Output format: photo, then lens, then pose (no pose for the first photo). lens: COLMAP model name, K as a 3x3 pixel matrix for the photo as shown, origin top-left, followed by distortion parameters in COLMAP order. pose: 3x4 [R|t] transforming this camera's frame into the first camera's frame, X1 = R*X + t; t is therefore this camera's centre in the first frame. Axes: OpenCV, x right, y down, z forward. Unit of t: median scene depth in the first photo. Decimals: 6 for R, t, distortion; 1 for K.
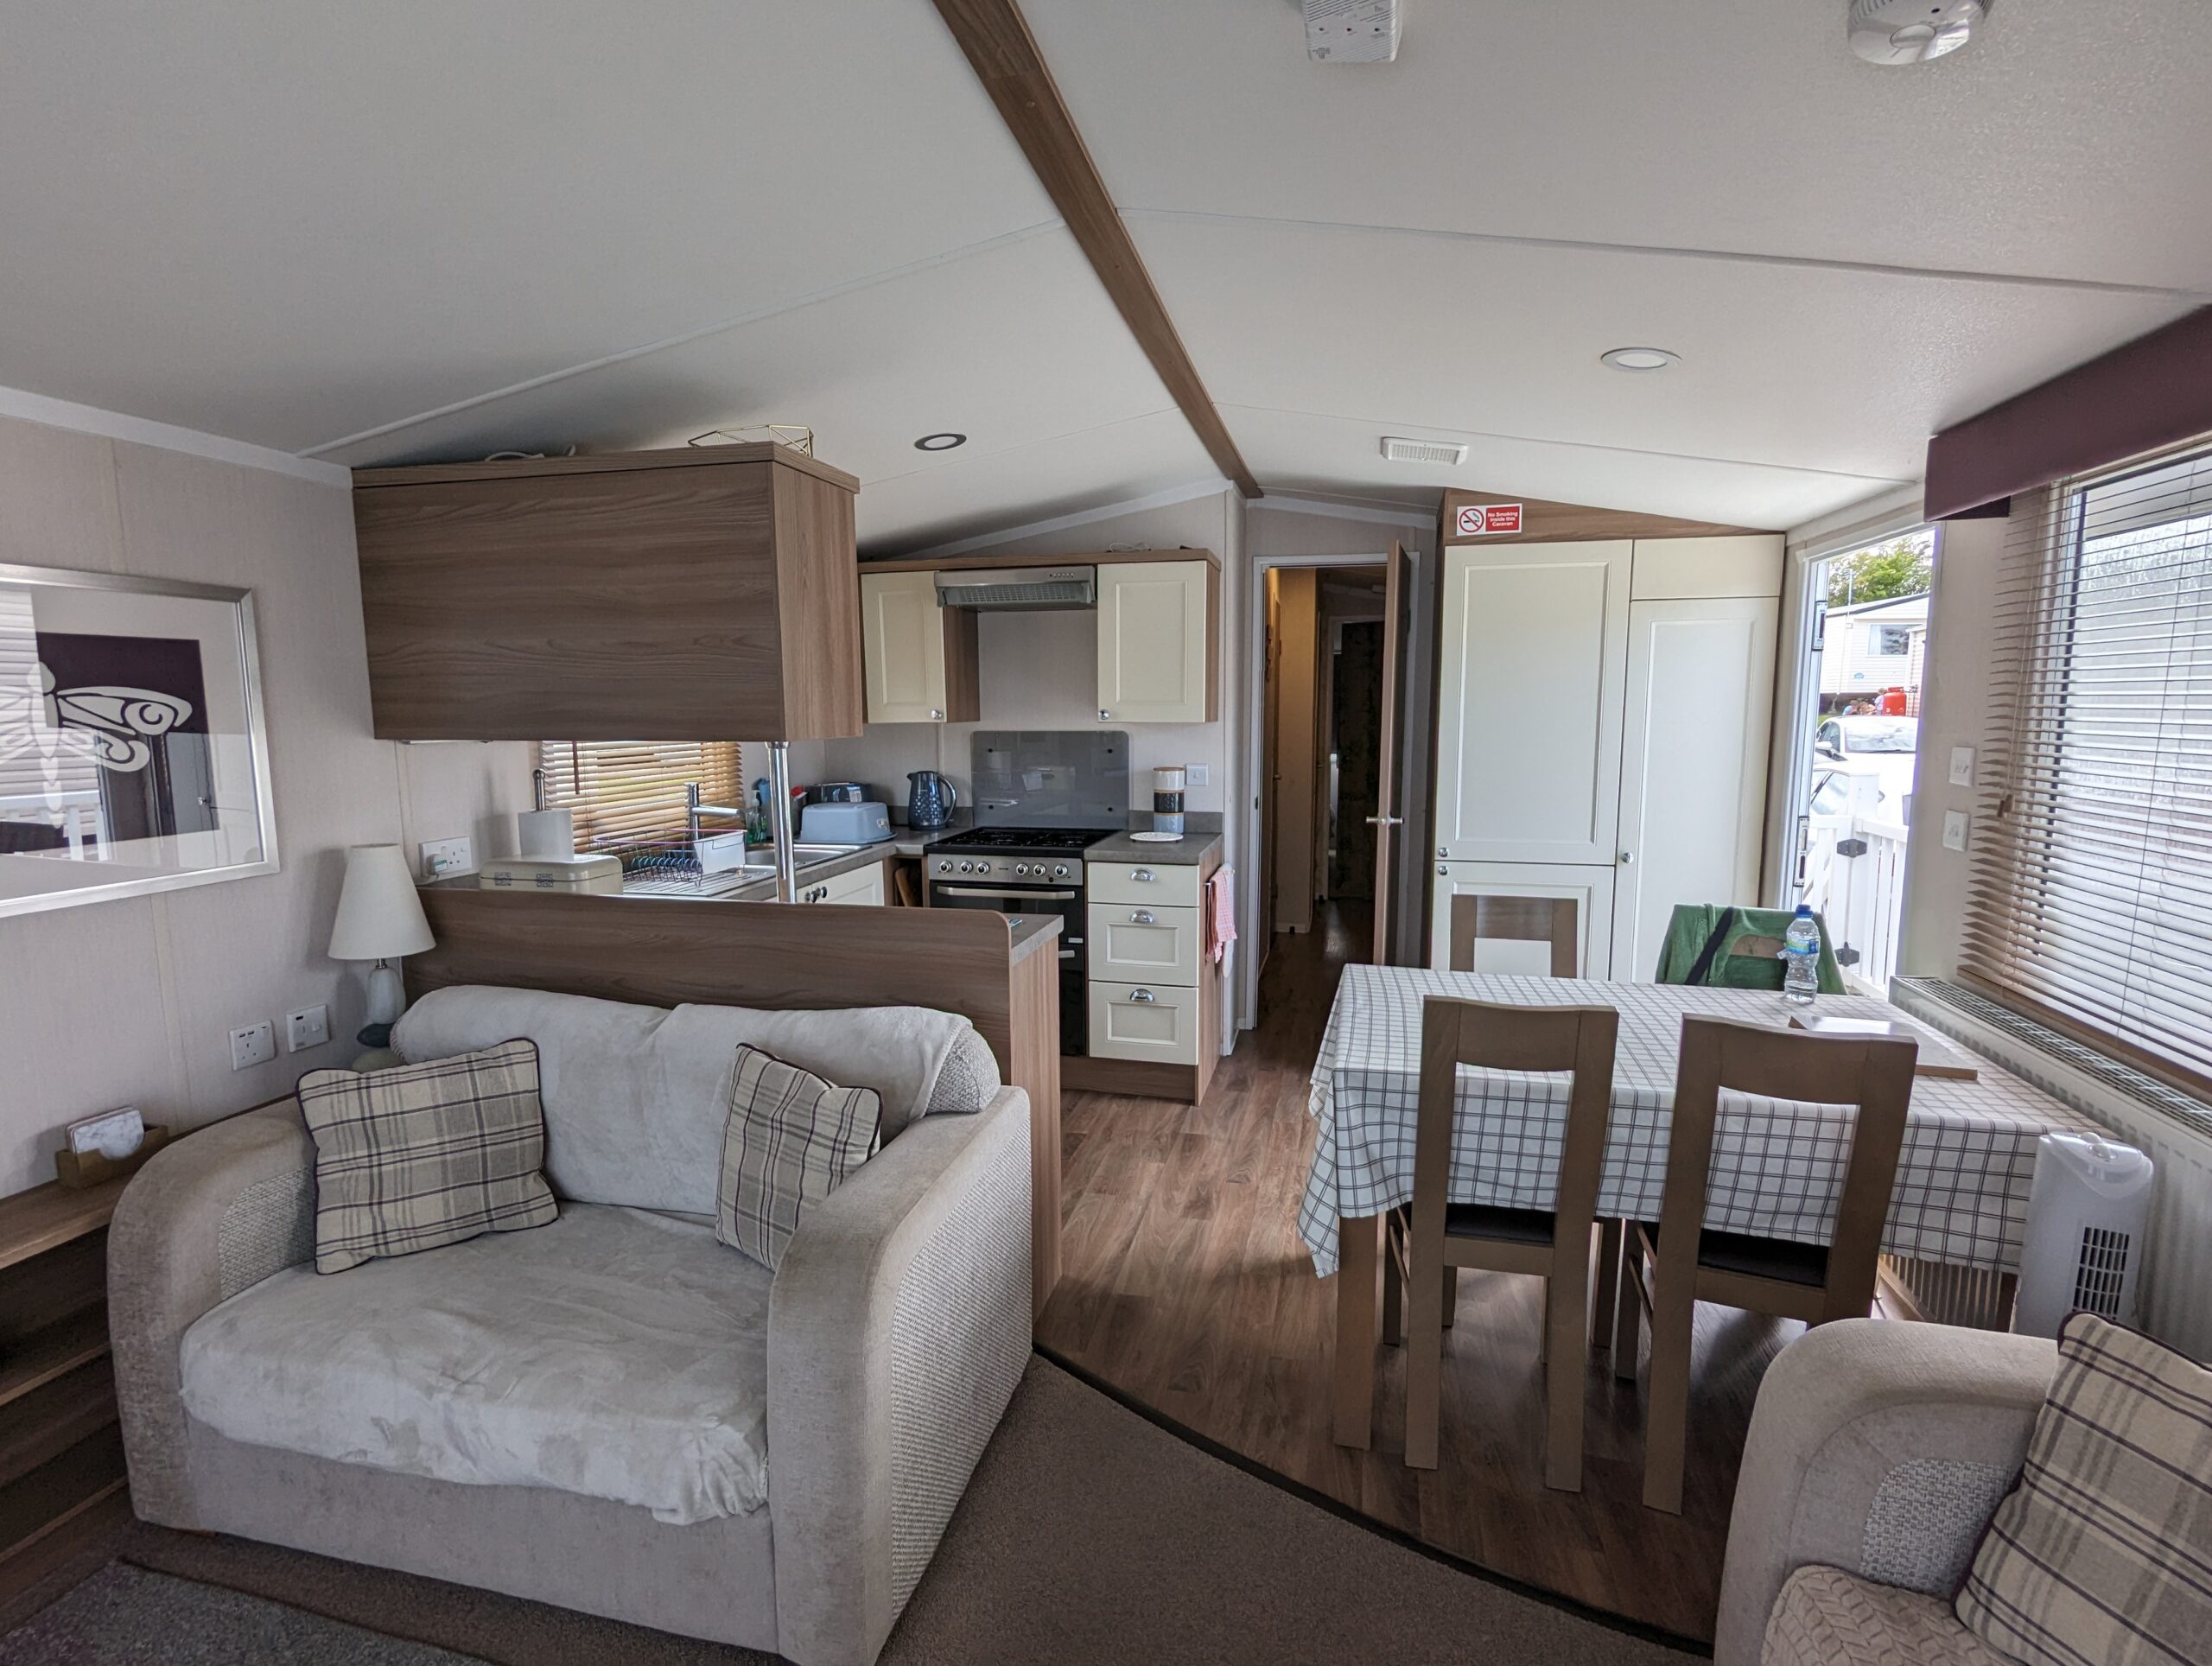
lens RADIAL K [[1046.4, 0, 1106.0], [0, 1046.4, 833.0], [0, 0, 1]] dist [-0.002651, -0.000264]
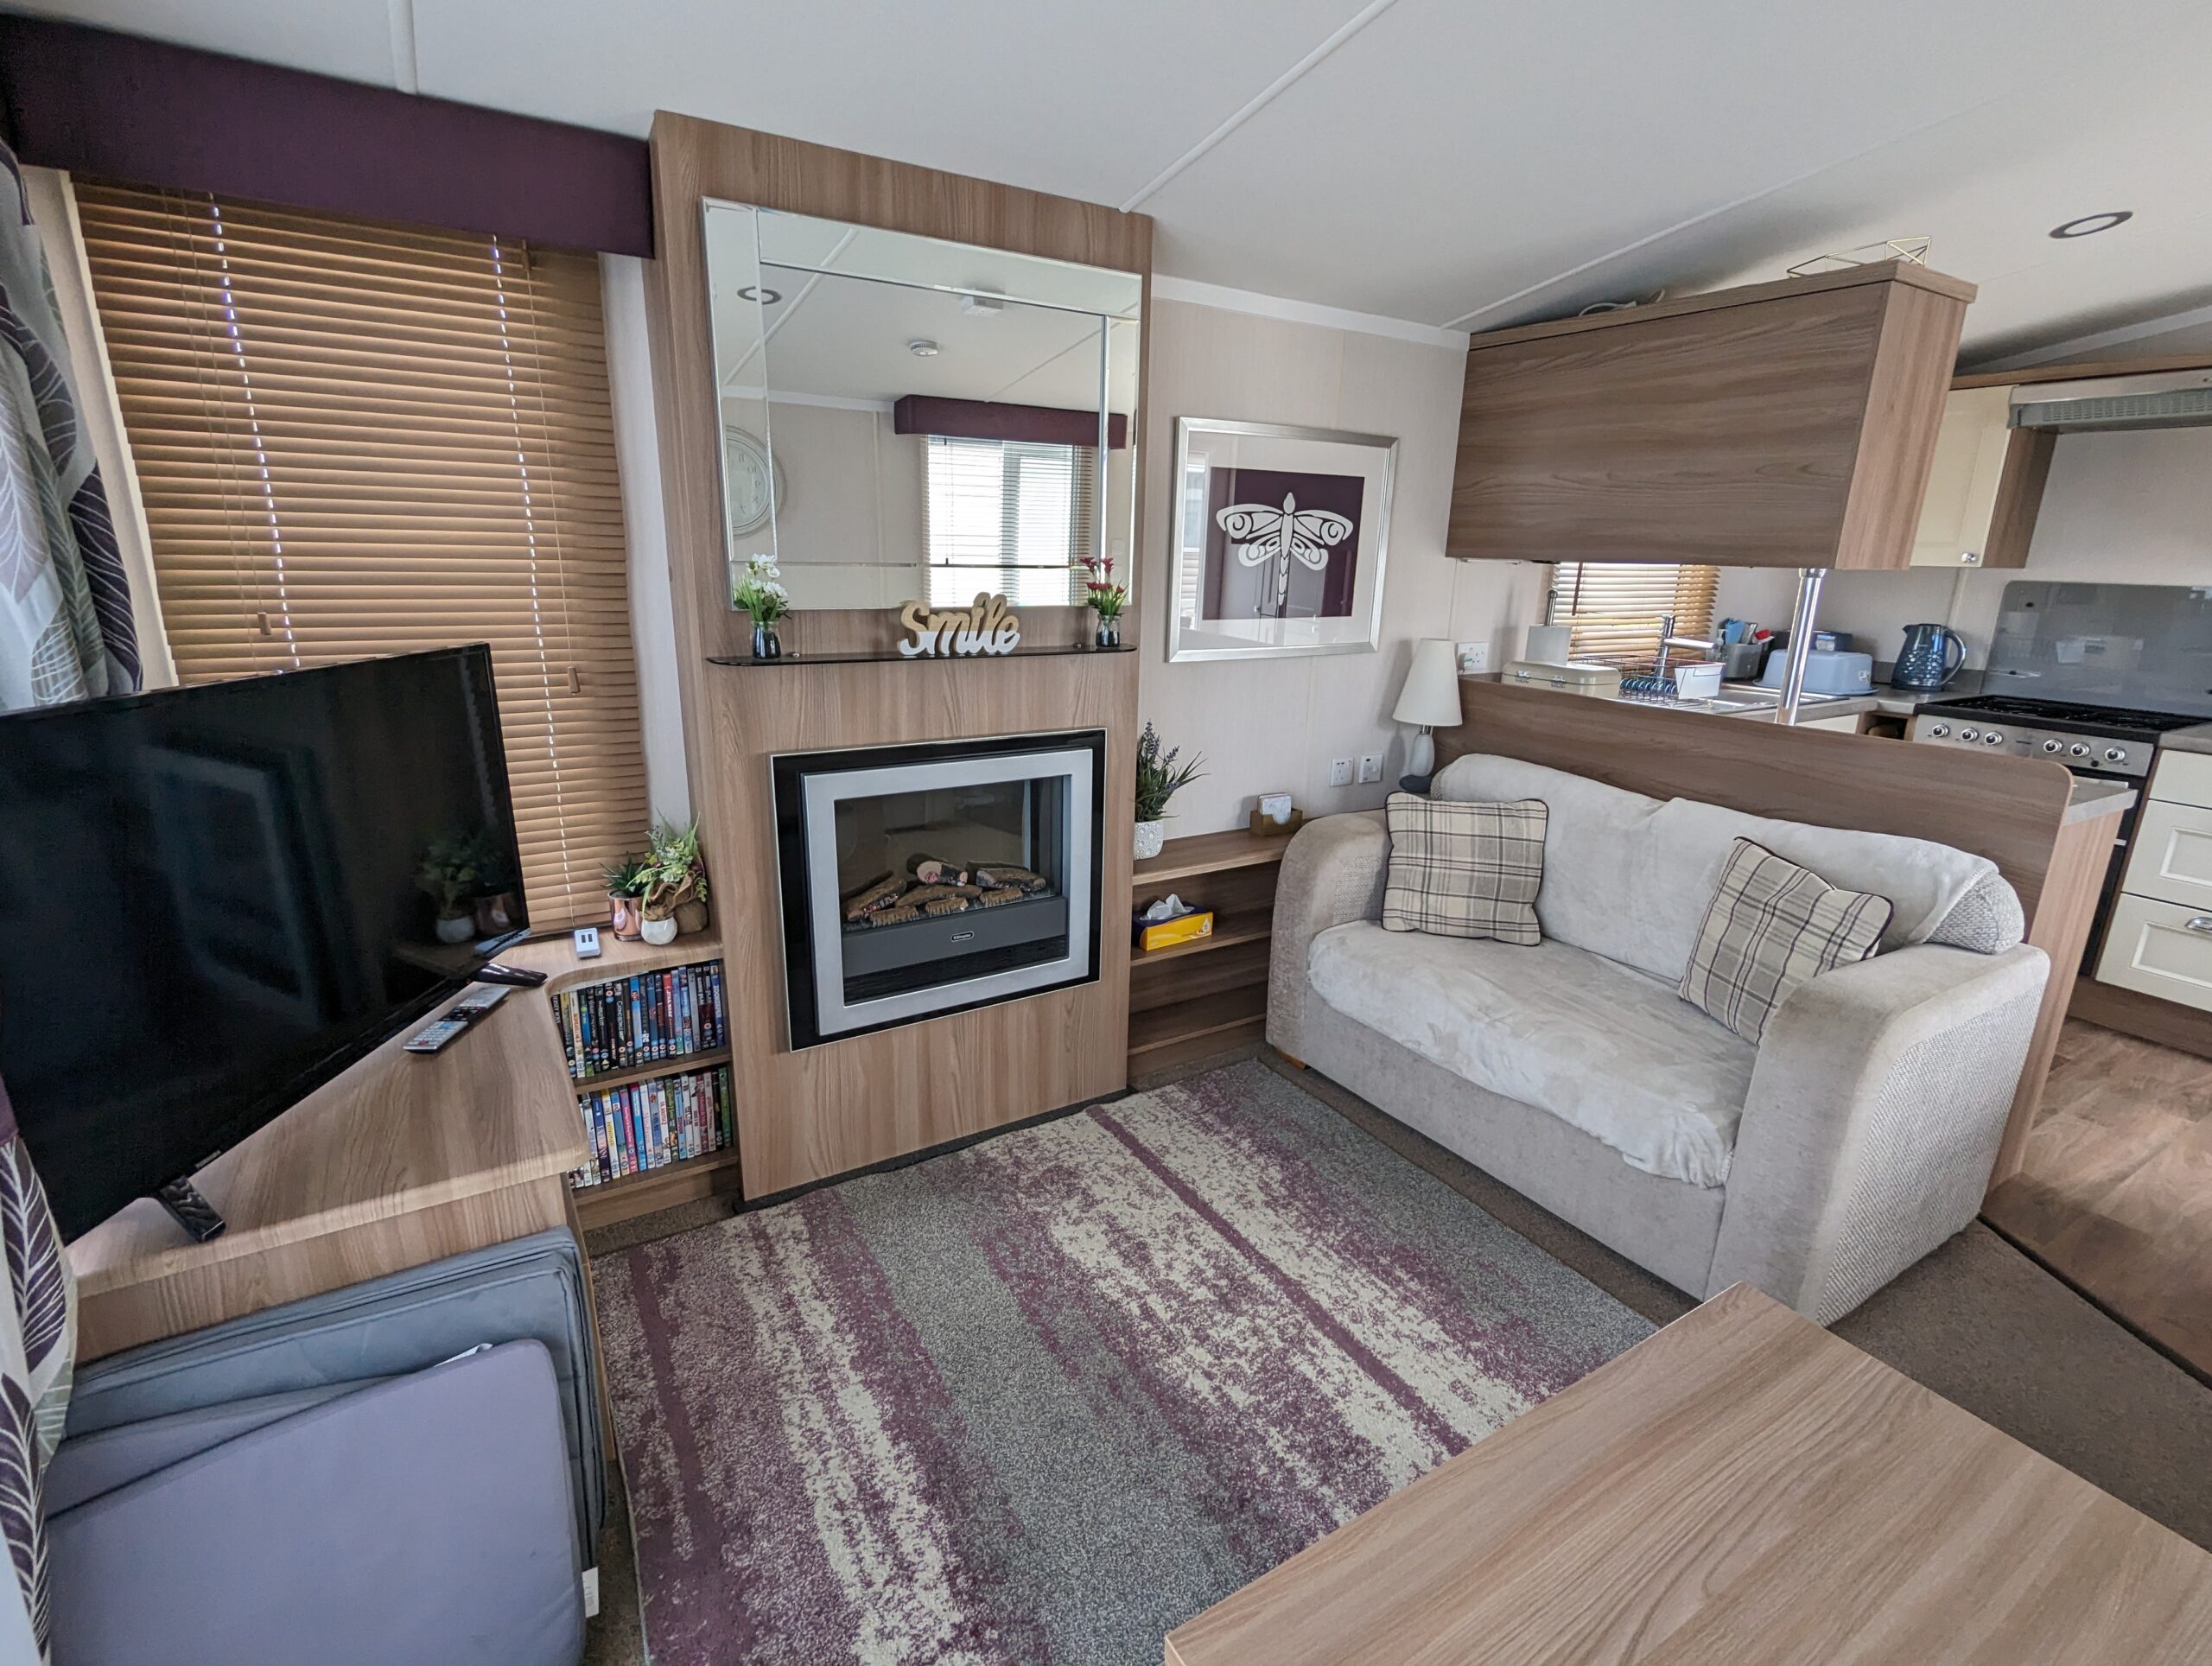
lens RADIAL K [[1046.4, 0, 1106.0], [0, 1046.4, 833.0], [0, 0, 1]] dist [-0.002651, -0.000264]
pose [[0.707256, 0.208156, -0.675618, -0.067188], [-0.112437, 0.976626, 0.183194, 0.063559], [0.697959, -0.053601, 0.714129, -0.270754]]
